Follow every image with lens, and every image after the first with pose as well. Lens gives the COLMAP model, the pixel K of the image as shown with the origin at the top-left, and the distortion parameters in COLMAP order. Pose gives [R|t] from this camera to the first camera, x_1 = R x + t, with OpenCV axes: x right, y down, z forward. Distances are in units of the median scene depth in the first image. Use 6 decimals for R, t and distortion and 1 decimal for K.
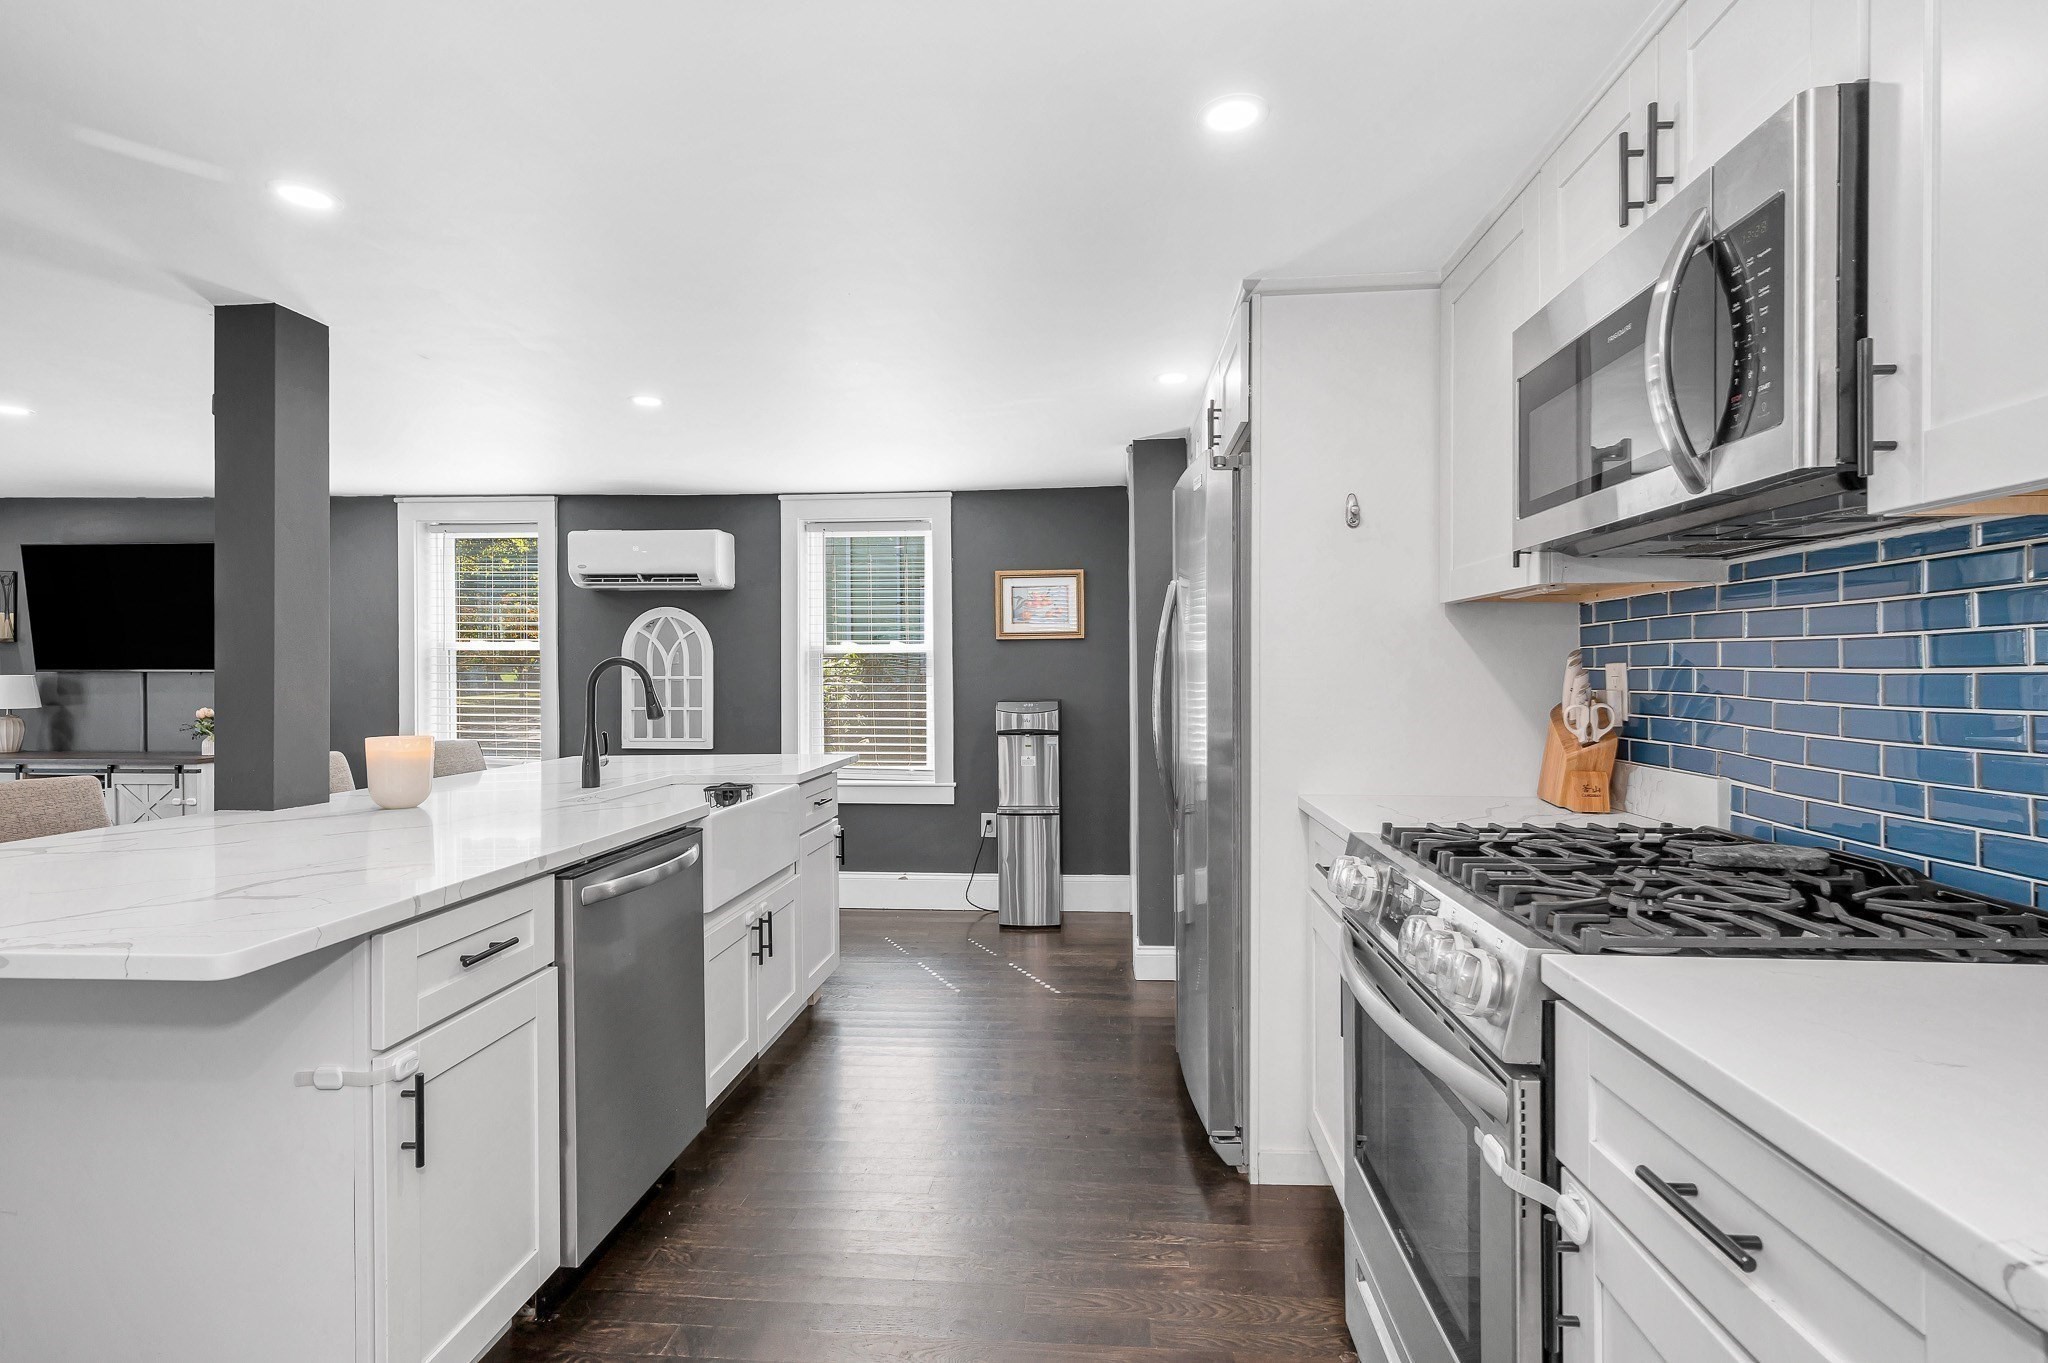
lens RADIAL K [[966.1, 0, 1037.4], [0, 966.1, 674.5], [0, 0, 1]] dist [-0.000632, -0.000563]
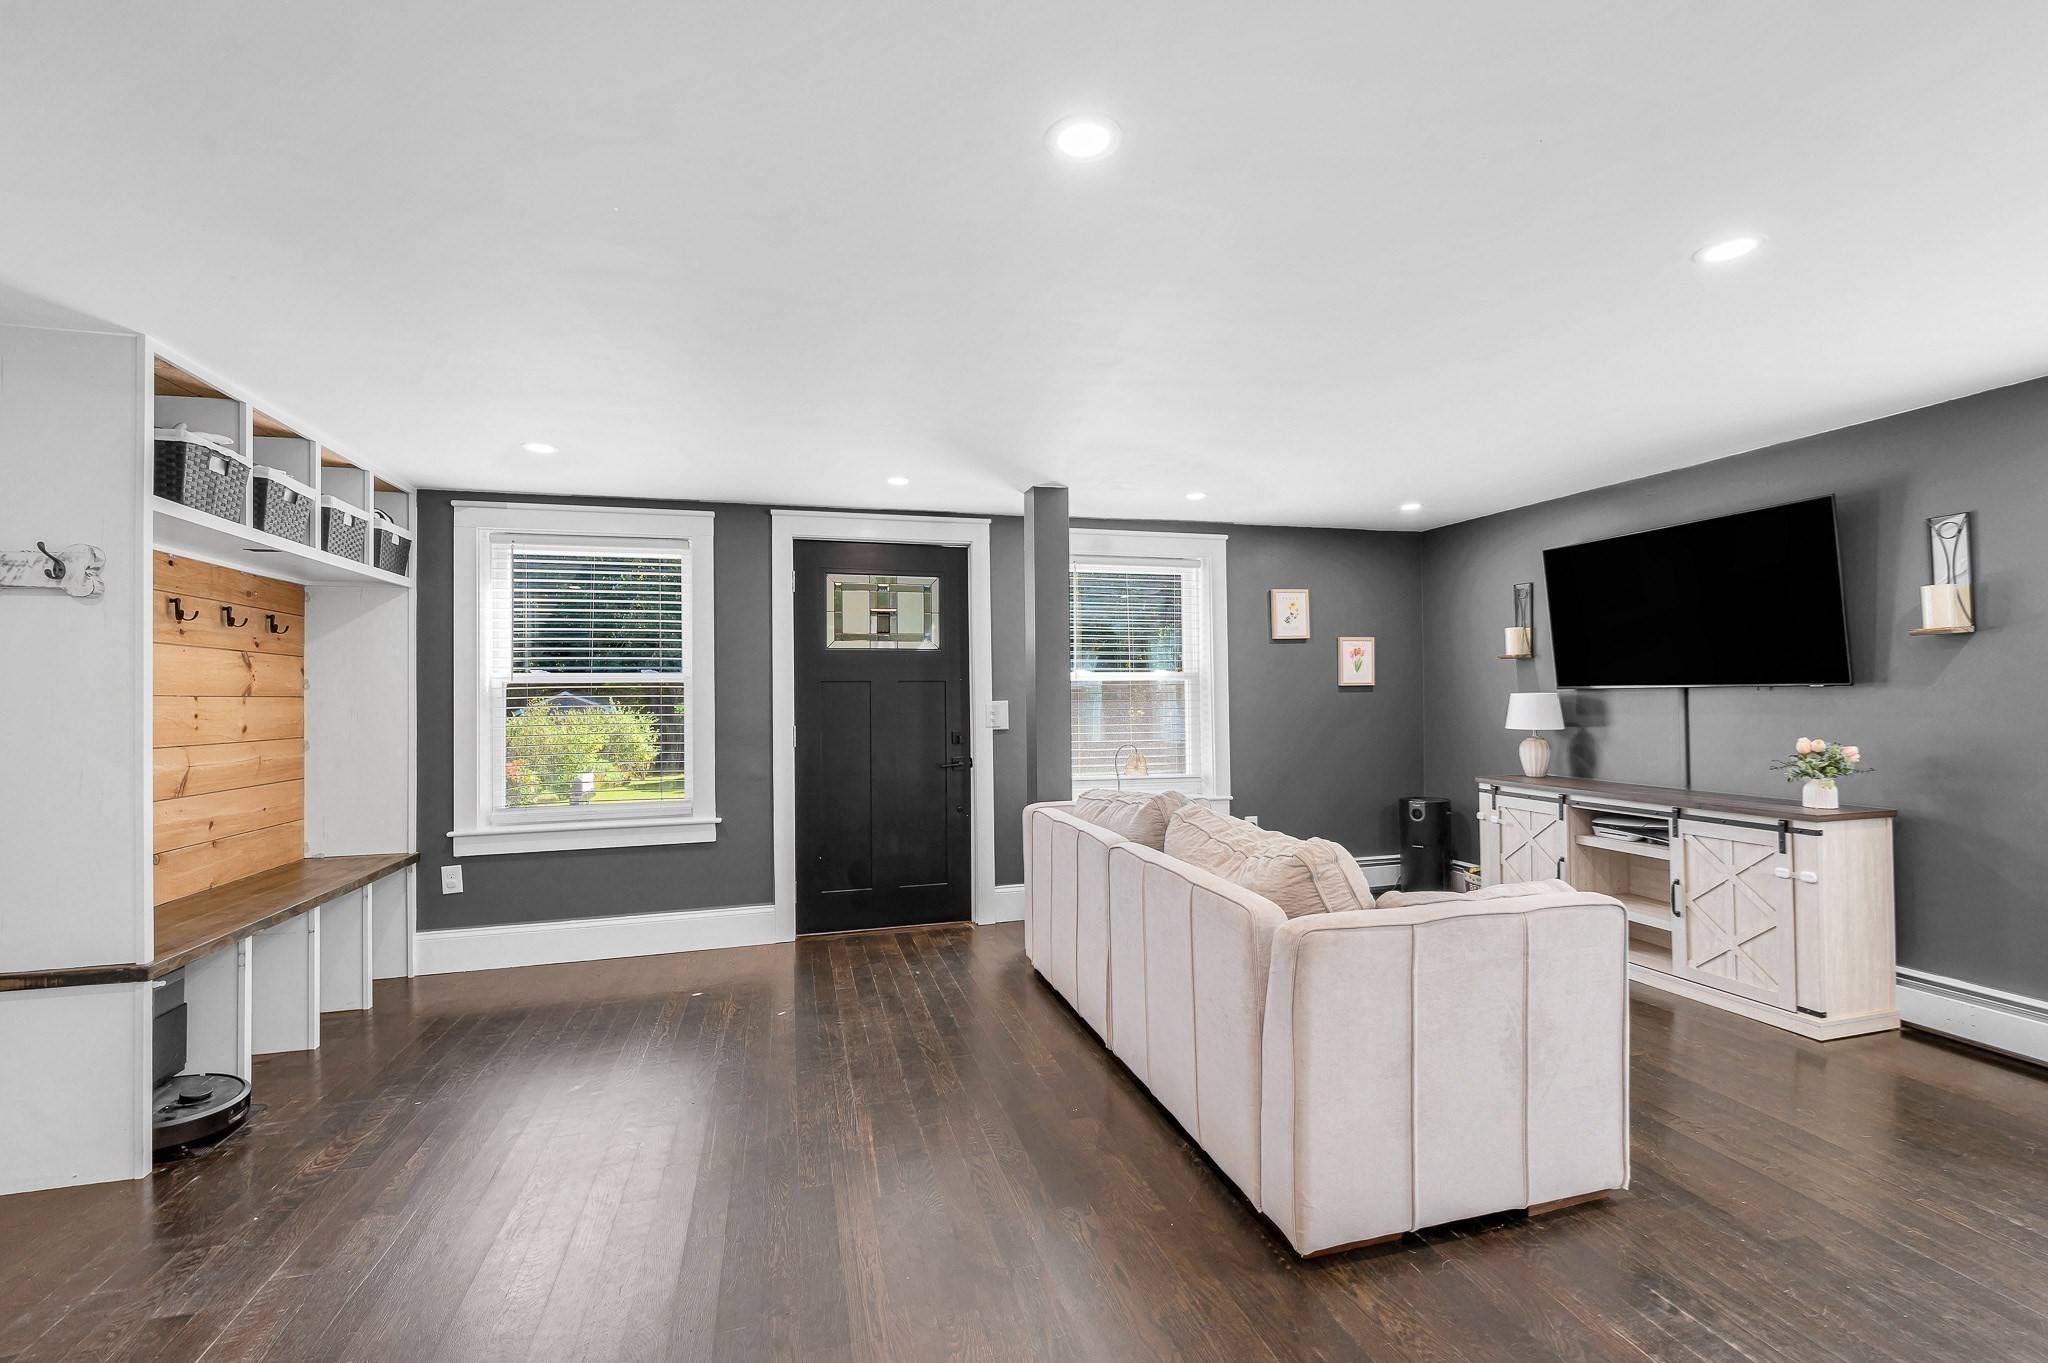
lens RADIAL K [[844.1, 0, 1013.4], [0, 844.1, 673.8], [0, 0, 1]] dist [-0.000070, 0.000093]
pose [[0.329657, -0.029783, -0.943631, -0.547417], [0.007380, 0.999553, -0.028970, 0.002871], [0.944072, 0.002587, 0.329730, 0.307560]]
